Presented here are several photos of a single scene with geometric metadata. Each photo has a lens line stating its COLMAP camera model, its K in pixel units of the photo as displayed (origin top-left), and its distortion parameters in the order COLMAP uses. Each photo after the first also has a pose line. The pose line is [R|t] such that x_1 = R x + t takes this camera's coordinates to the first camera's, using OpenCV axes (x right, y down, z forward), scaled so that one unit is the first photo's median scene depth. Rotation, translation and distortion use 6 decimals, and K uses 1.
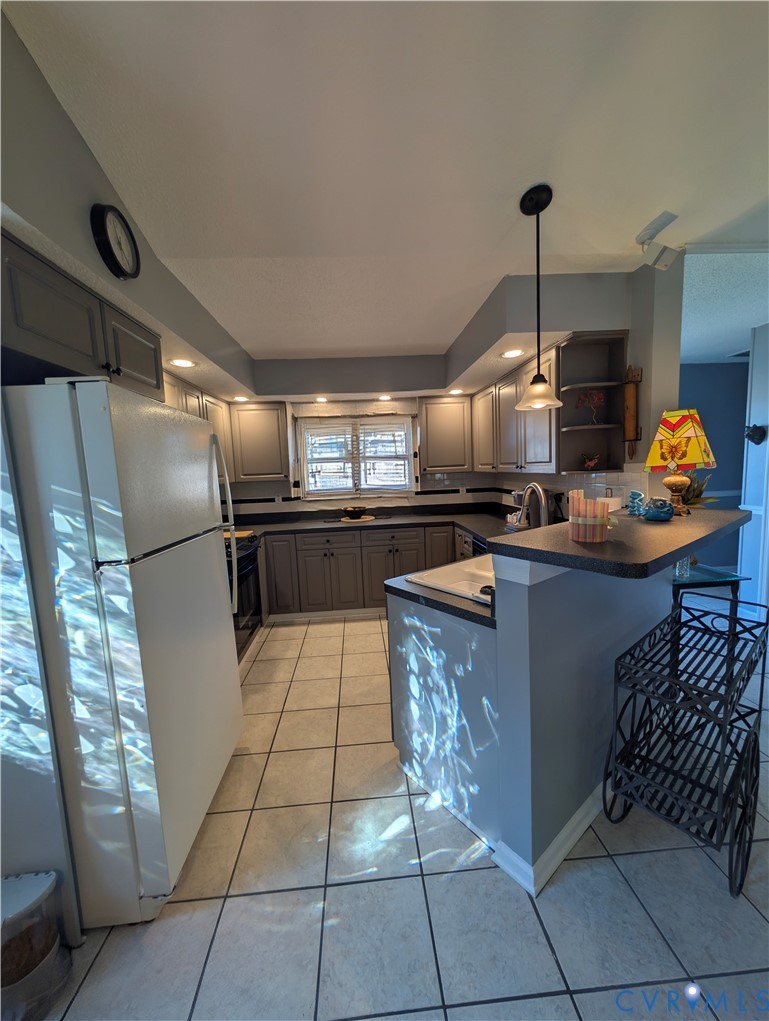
lens RADIAL K [[386.1, 0, 380.2], [0, 386.1, 511.2], [0, 0, 1]] dist [0.002563, 0.000213]
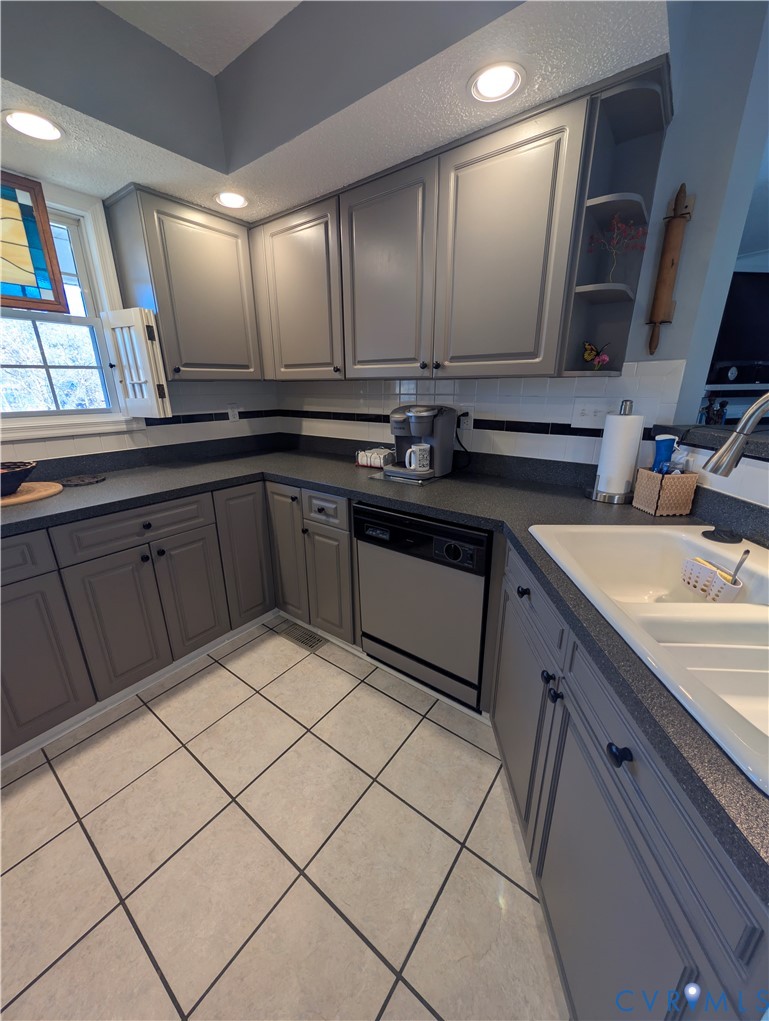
lens RADIAL K [[386.1, 0, 380.4], [0, 386.1, 509.8], [0, 0, 1]] dist [0.002563, 0.000213]
pose [[0.655405, -0.196510, 0.729265, -0.101008], [0.064380, 0.976581, 0.205293, -0.021432], [-0.752529, -0.087601, 0.652707, 0.489478]]
